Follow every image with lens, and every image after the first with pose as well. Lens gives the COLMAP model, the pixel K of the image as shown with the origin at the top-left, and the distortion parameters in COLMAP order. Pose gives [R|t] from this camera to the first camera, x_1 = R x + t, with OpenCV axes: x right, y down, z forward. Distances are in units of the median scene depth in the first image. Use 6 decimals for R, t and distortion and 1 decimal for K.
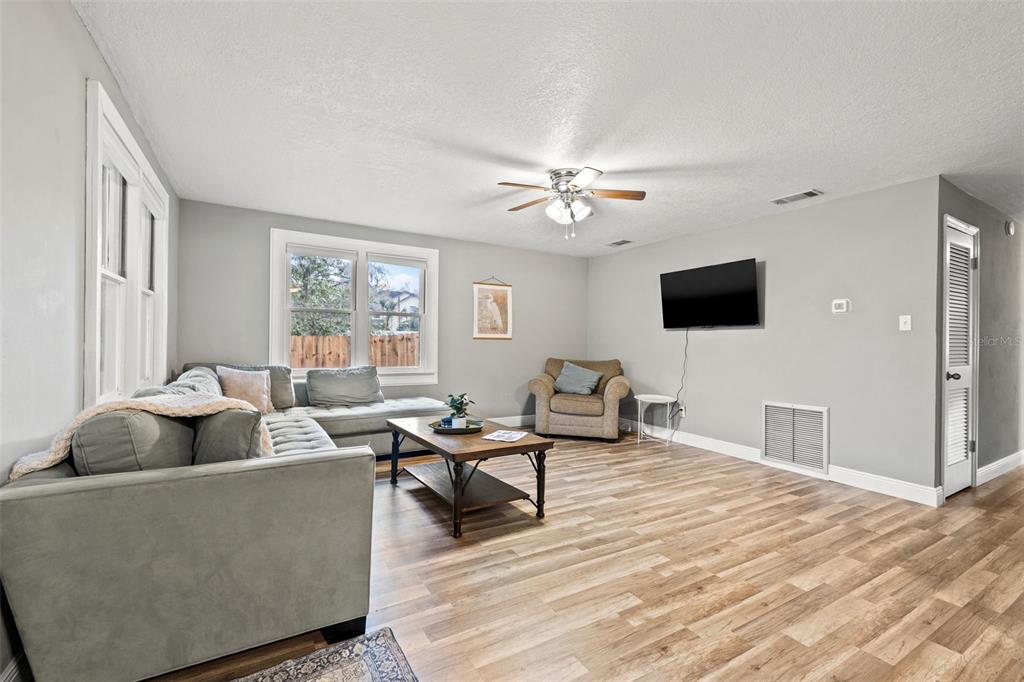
lens RADIAL K [[430.8, 0, 511.0], [0, 430.8, 340.2], [0, 0, 1]] dist [0.002119, -0.000289]
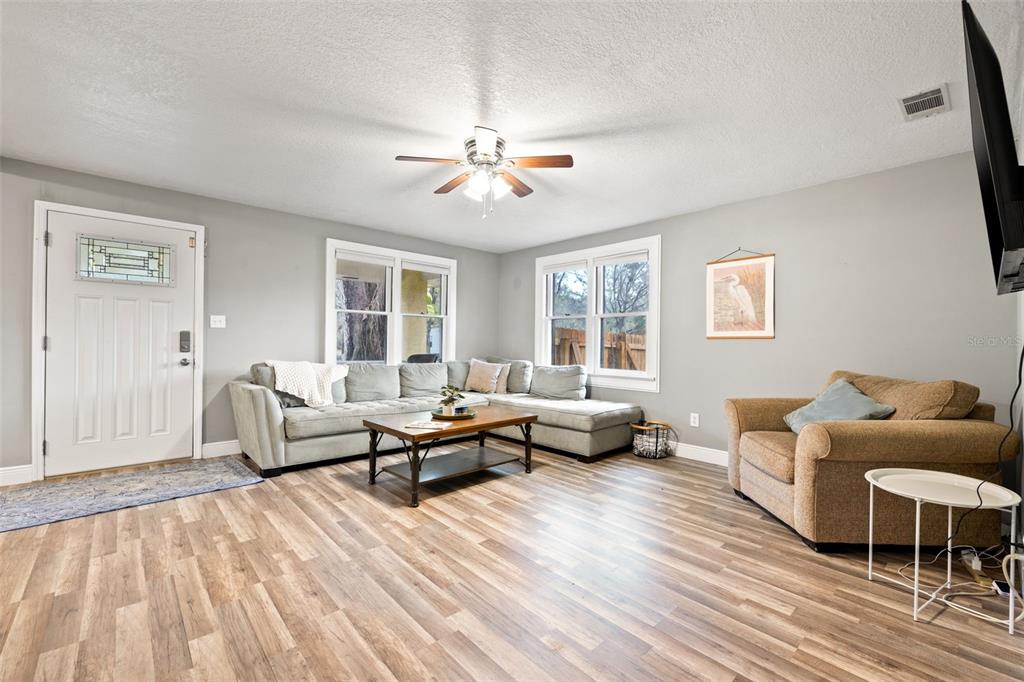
lens RADIAL K [[430.8, 0, 506.7], [0, 430.8, 344.0], [0, 0, 1]] dist [0.002119, -0.000289]
pose [[0.198464, -0.012188, -0.980032, 1.268448], [-0.001190, 0.999919, -0.012676, 0.034860], [0.980107, 0.003682, 0.198433, 1.129884]]
